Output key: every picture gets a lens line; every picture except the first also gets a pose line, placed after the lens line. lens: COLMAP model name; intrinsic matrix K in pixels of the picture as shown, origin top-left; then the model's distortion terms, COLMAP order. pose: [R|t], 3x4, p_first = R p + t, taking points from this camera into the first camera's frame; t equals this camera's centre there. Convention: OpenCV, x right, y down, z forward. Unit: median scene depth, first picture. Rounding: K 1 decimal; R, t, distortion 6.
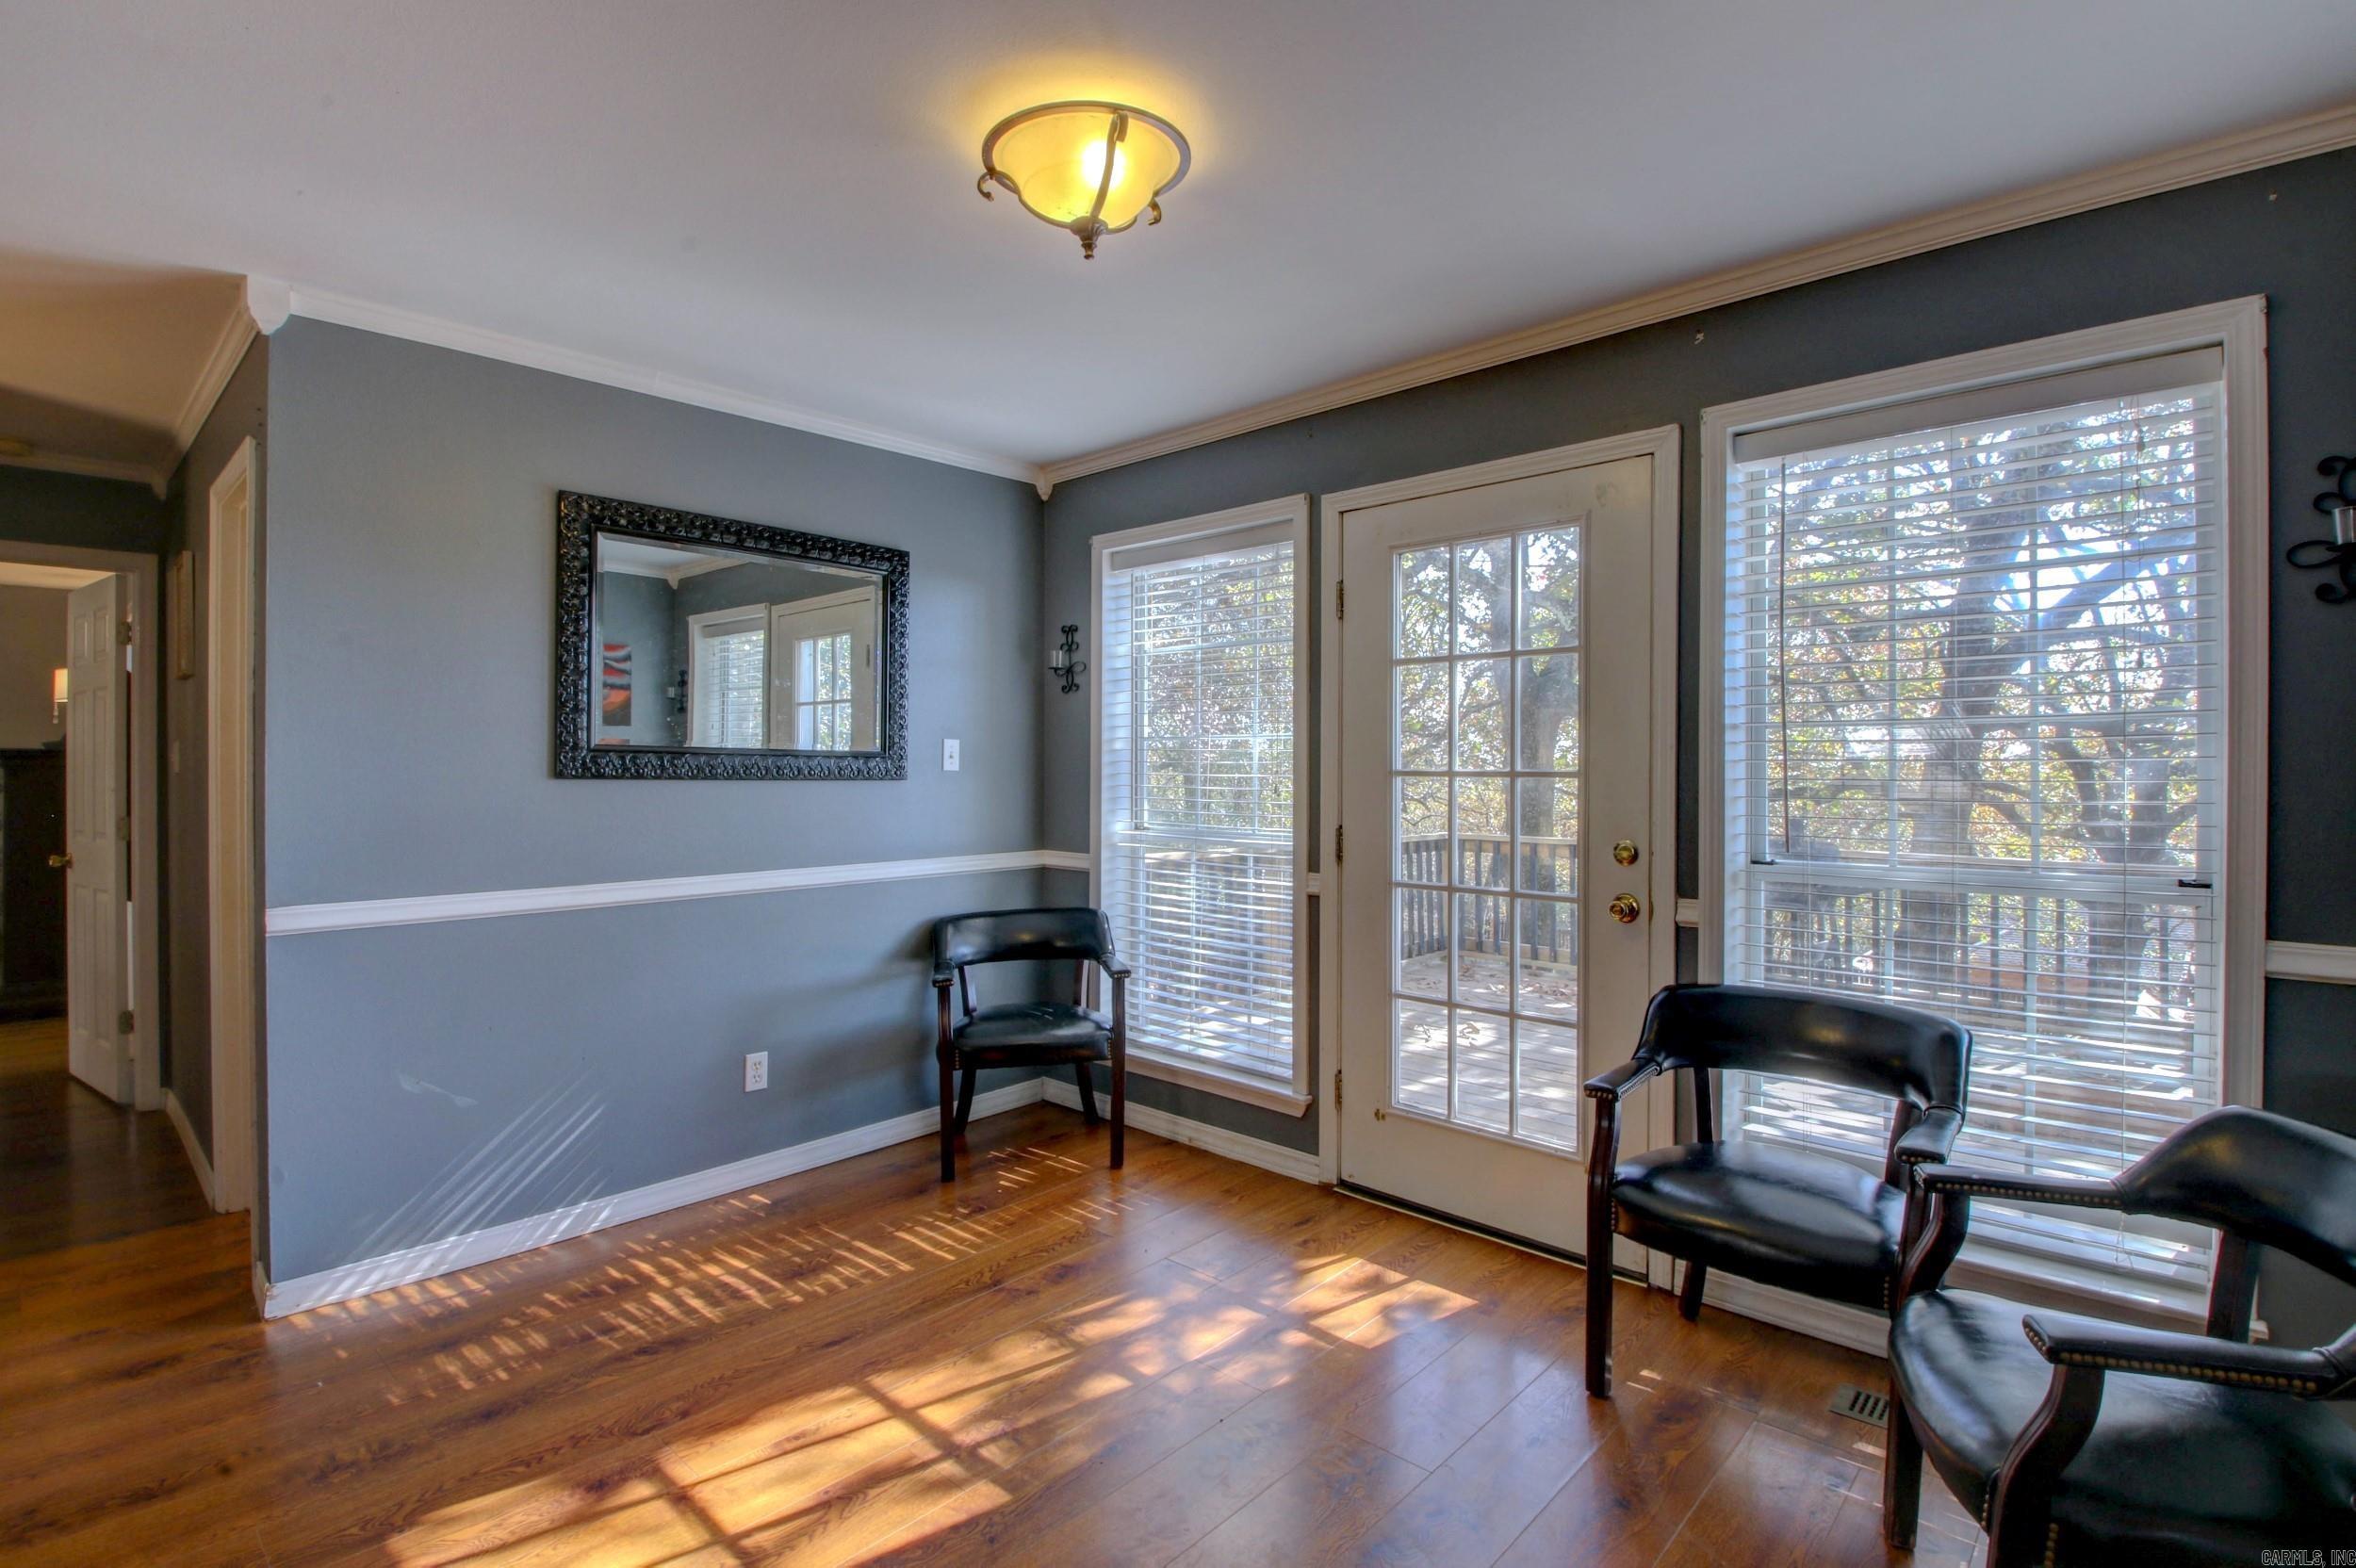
lens RADIAL K [[1098.4, 0, 1173.1], [0, 1098.4, 768.3], [0, 0, 1]] dist [0.012712, -0.024693]
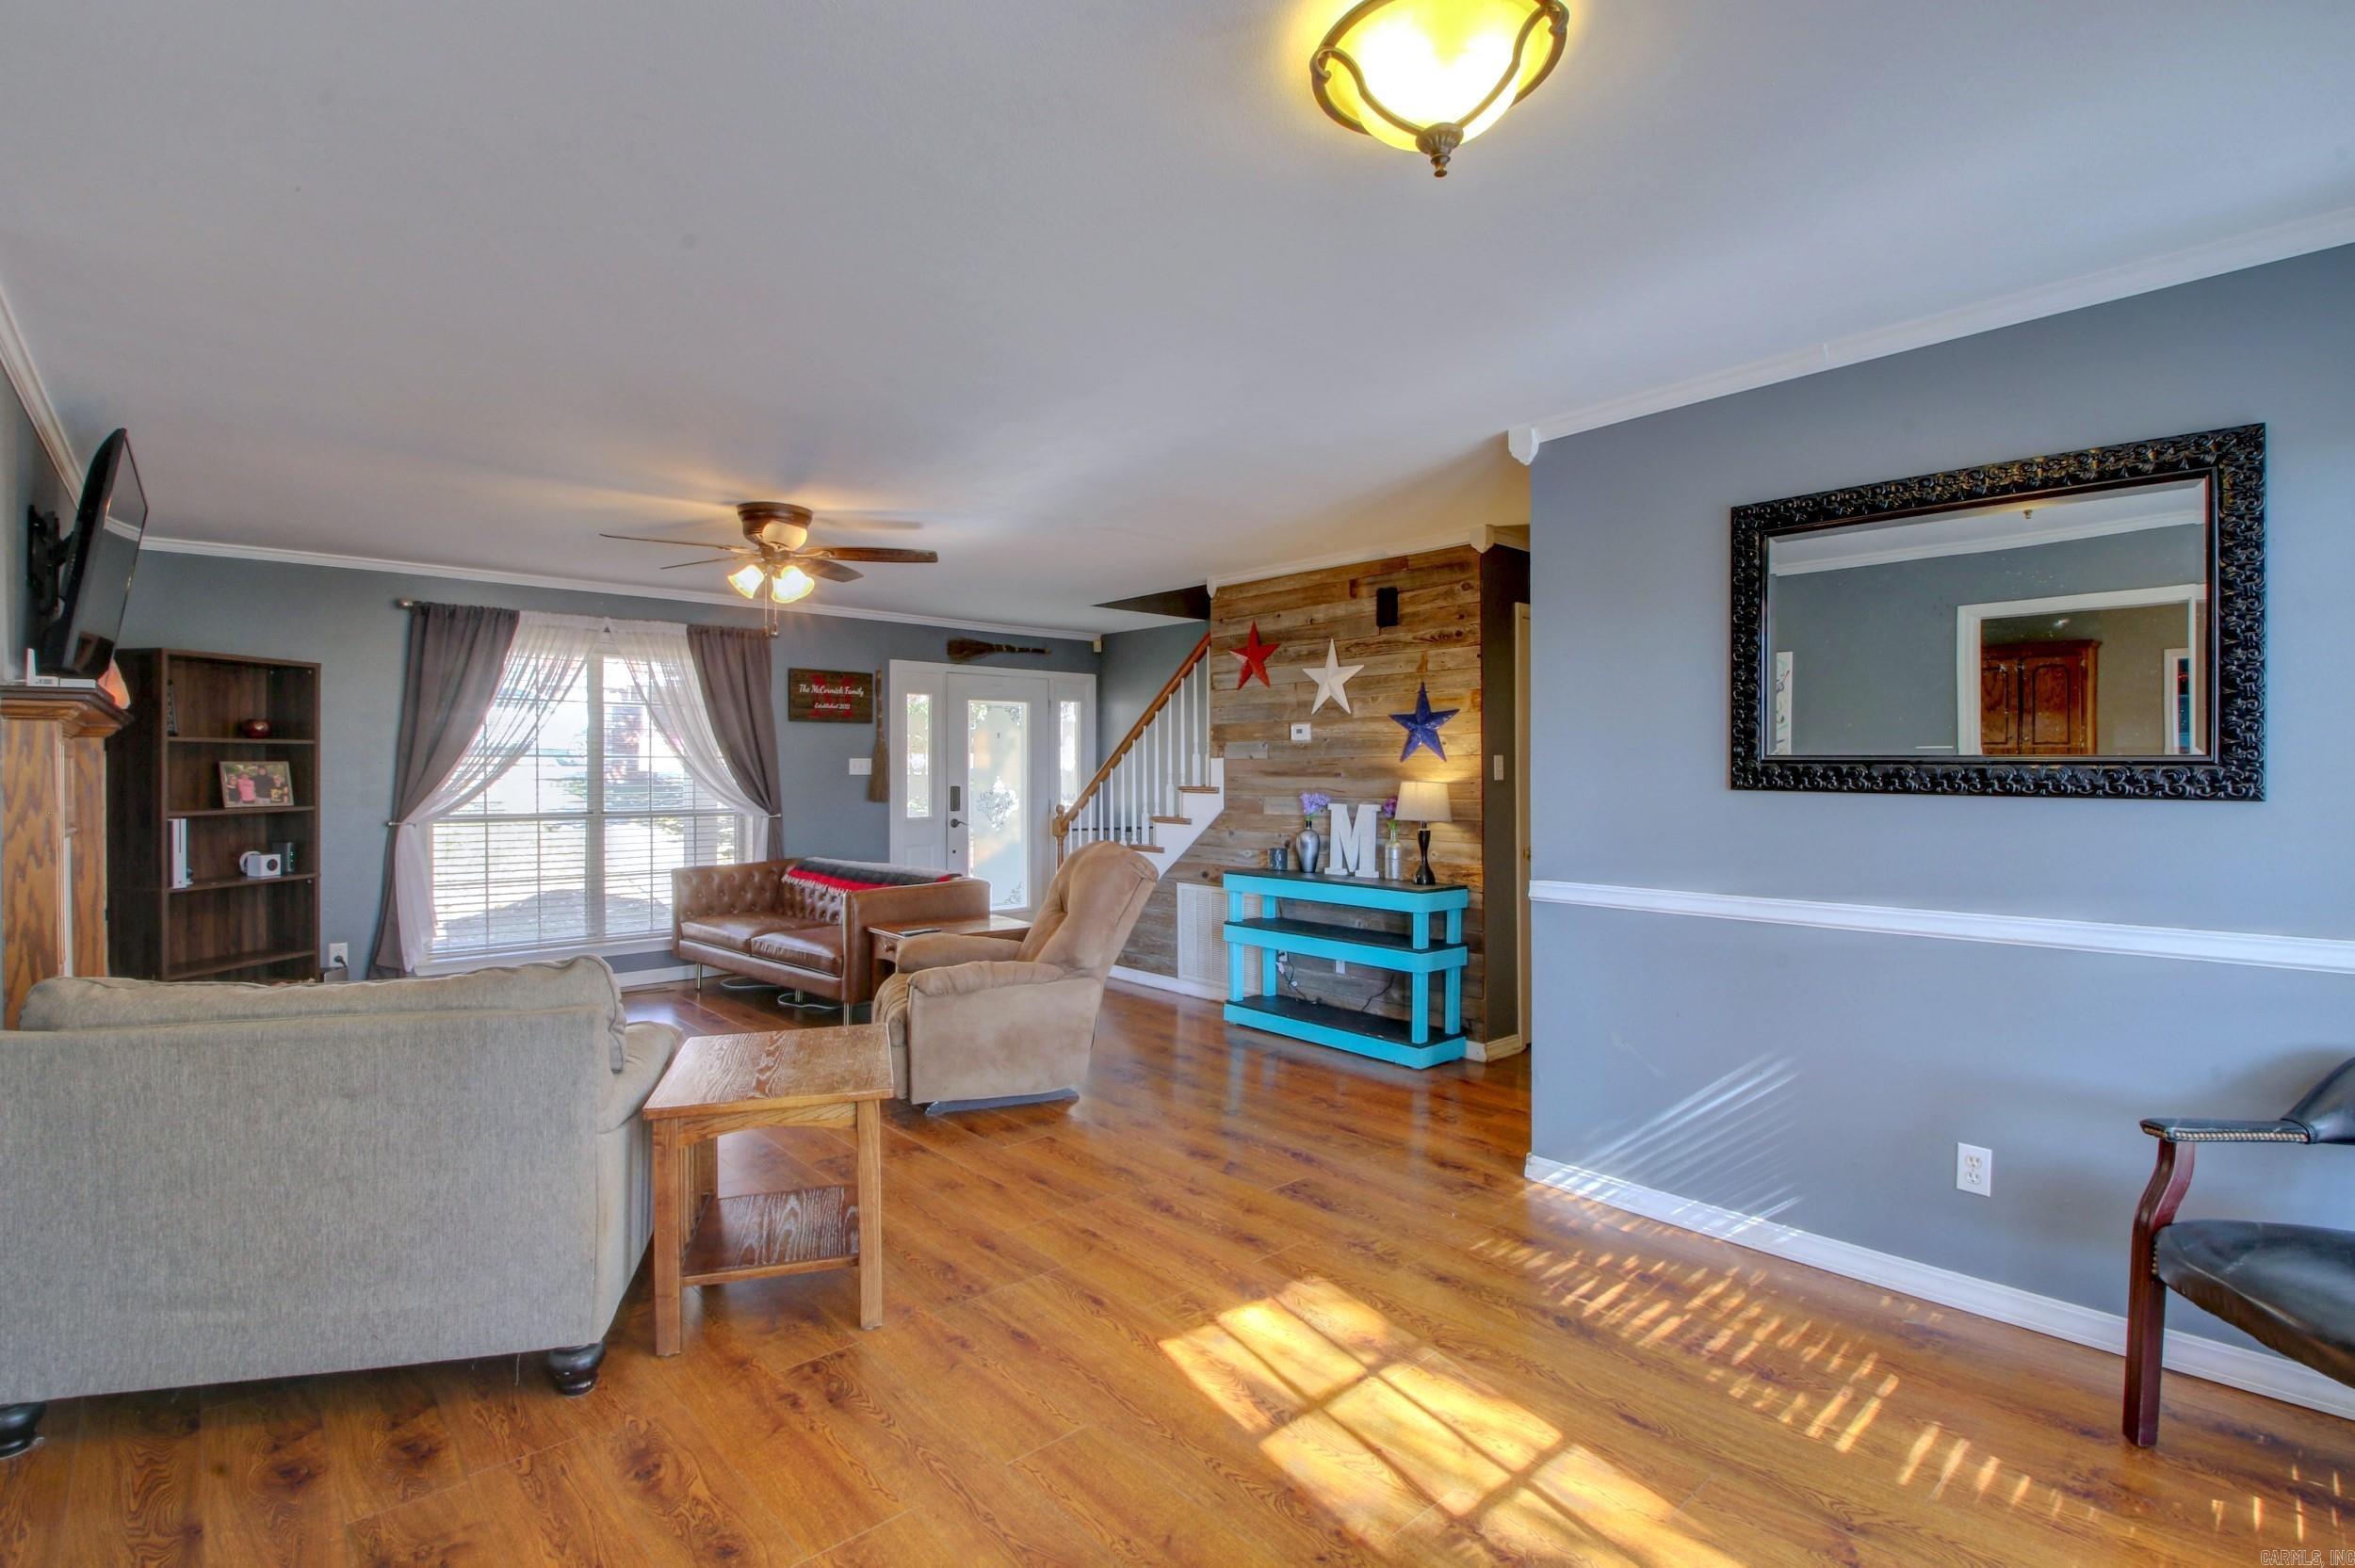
lens RADIAL K [[1097.8, 0, 1173.3], [0, 1097.8, 775.1], [0, 0, 1]] dist [0.012712, -0.024693]
pose [[-0.089513, 0.004456, -0.995976, 0.491677], [0.002770, 0.999987, 0.004225, -0.010020], [0.995982, -0.002380, -0.089524, 0.556505]]
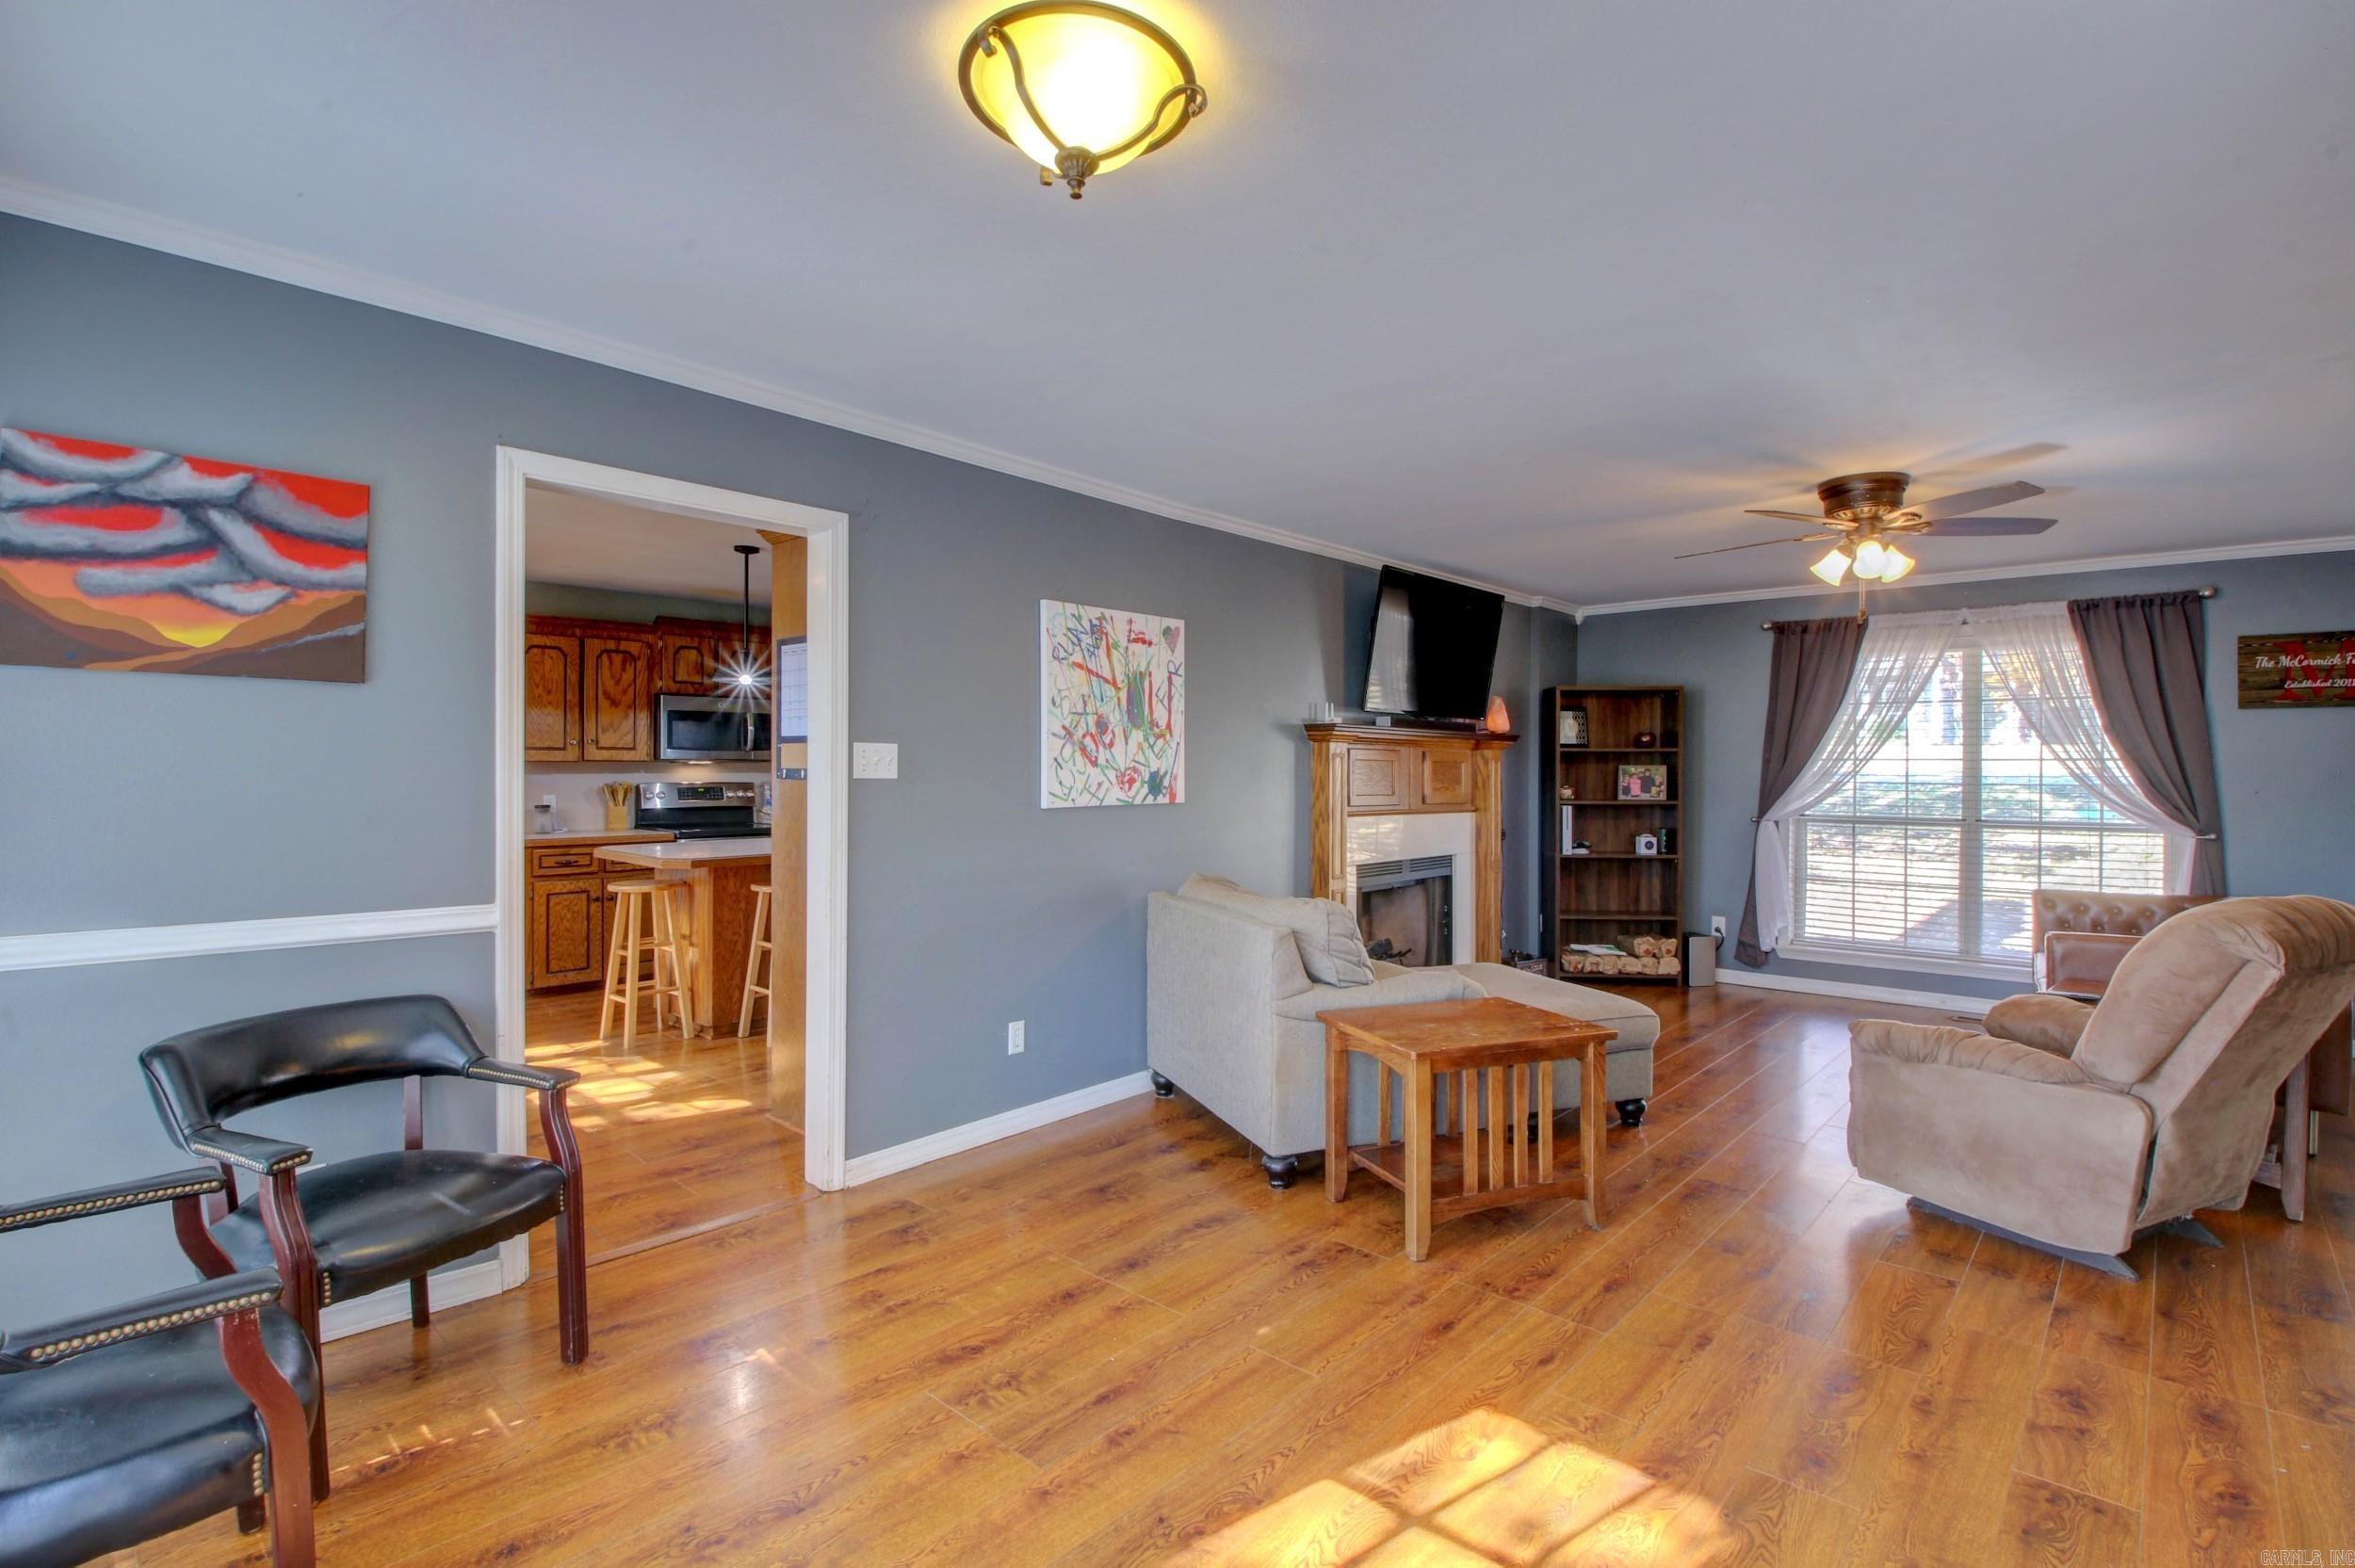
lens RADIAL K [[1097.8, 0, 1185.8], [0, 1097.8, 777.8], [0, 0, 1]] dist [0.012712, -0.024693]
pose [[-0.999723, -0.006749, -0.022543, -0.094494], [-0.006873, 0.999962, 0.005404, -0.007712], [0.022506, 0.005558, -0.999731, 1.194399]]
